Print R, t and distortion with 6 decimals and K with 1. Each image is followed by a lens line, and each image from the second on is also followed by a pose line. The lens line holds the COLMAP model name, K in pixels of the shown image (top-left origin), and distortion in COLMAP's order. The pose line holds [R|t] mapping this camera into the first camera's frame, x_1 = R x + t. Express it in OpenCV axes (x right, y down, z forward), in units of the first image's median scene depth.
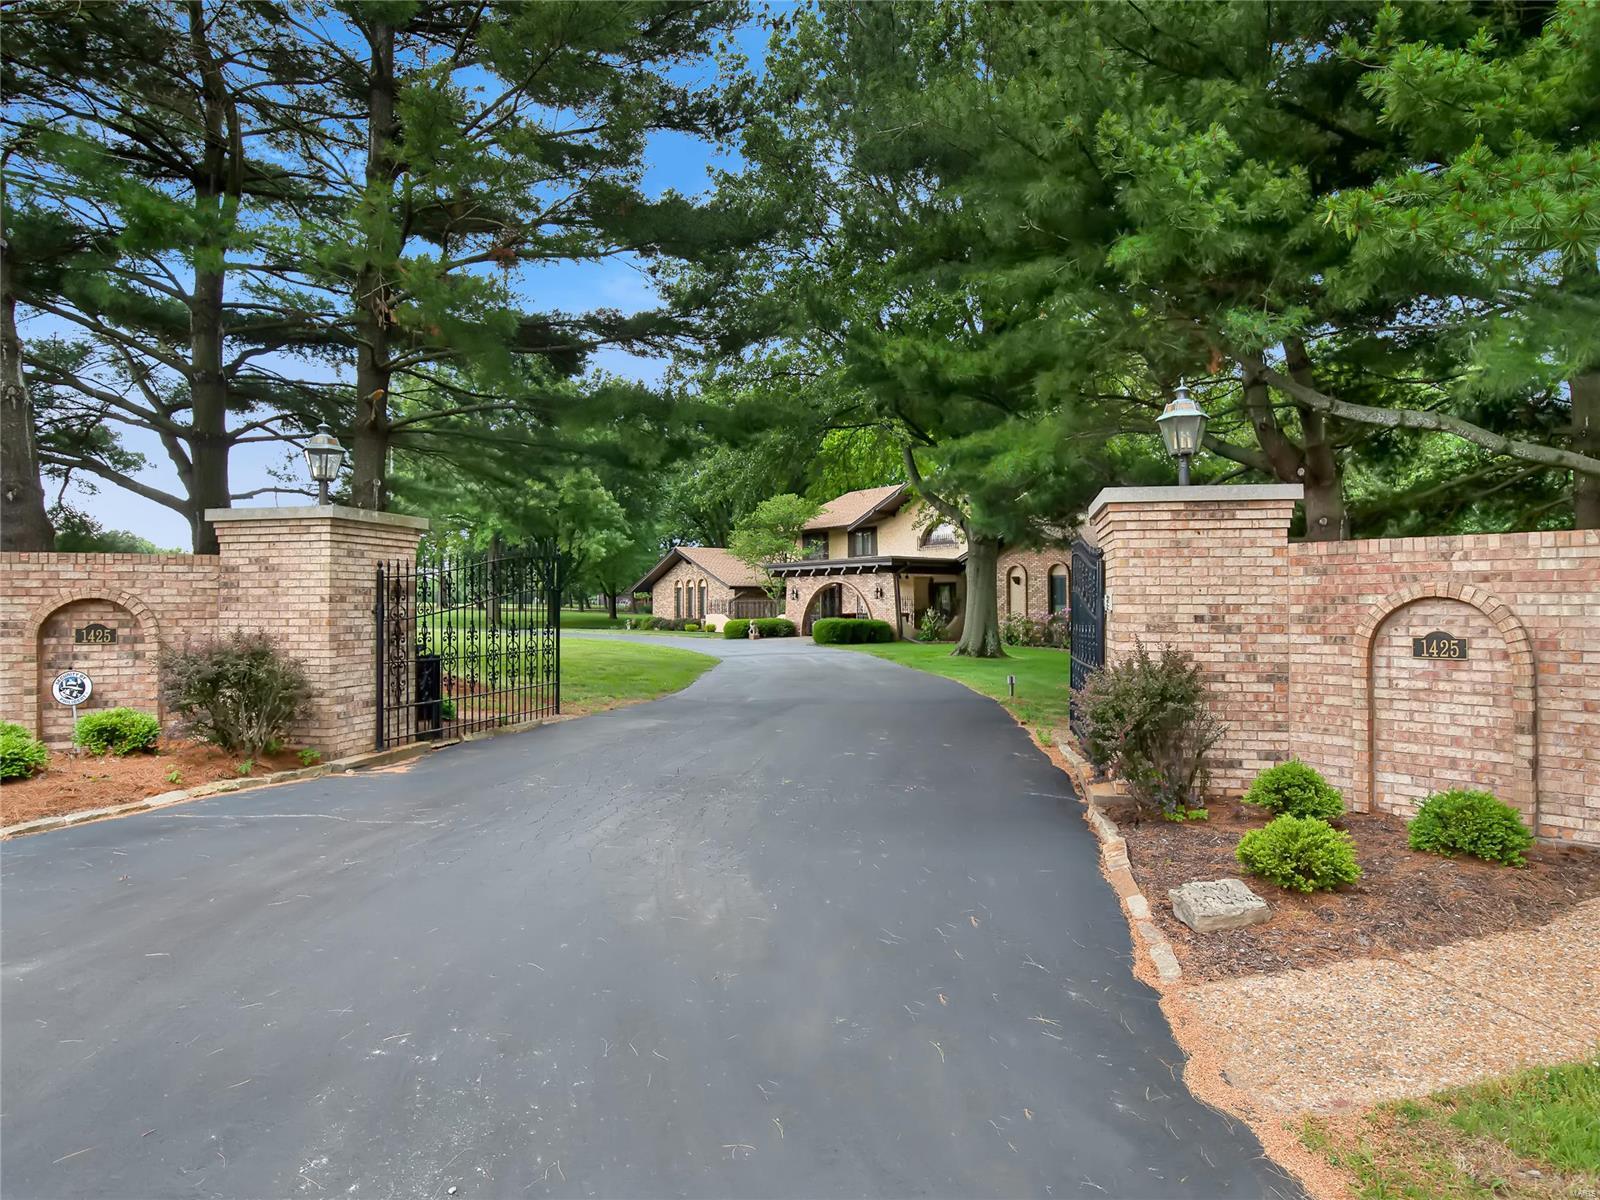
lens RADIAL K [[911.3, 0, 797.6], [0, 911.3, 600.4], [0, 0, 1]] dist [-0.015989, 0.001358]
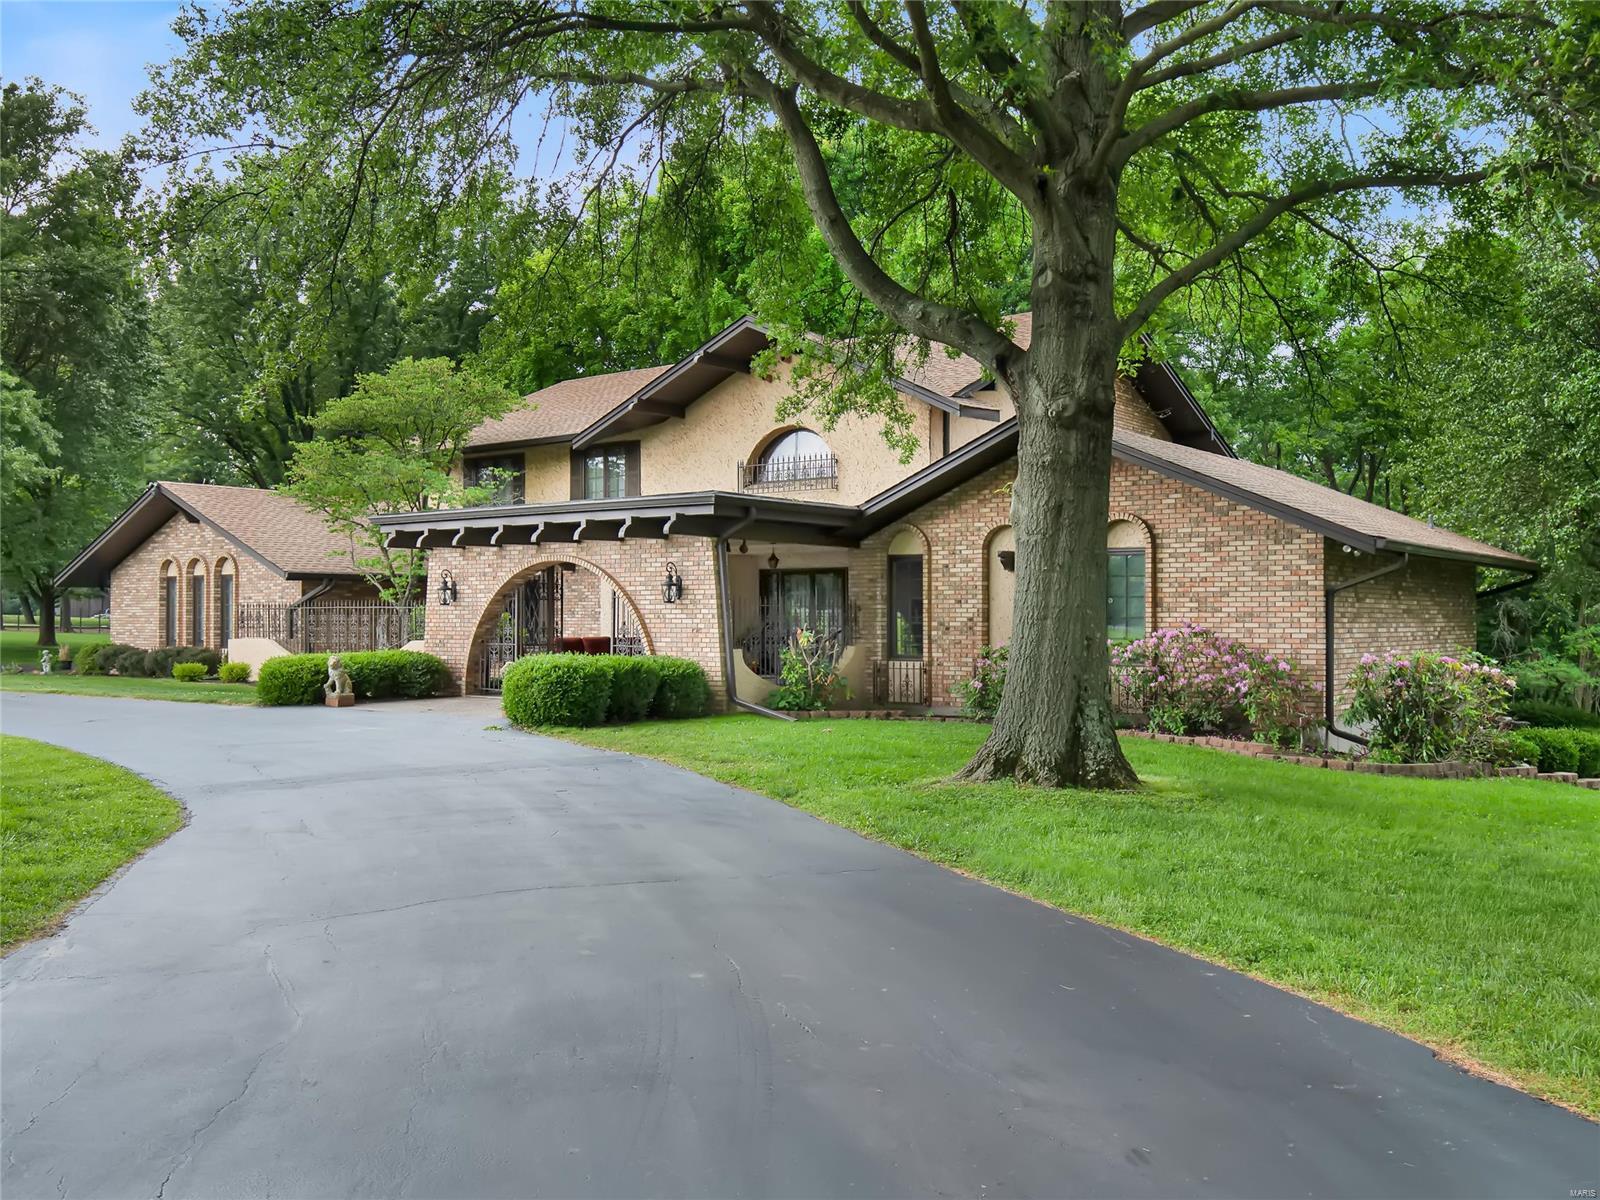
lens RADIAL K [[1383.9, 0, 802.7], [0, 1383.9, 600.0], [0, 0, 1]] dist [0.005228, 0.009534]
pose [[0.967173, 0.006287, 0.254041, -0.006959], [-0.004516, 0.999961, -0.007554, 0.001201], [-0.254079, 0.006159, 0.967164, 0.356950]]
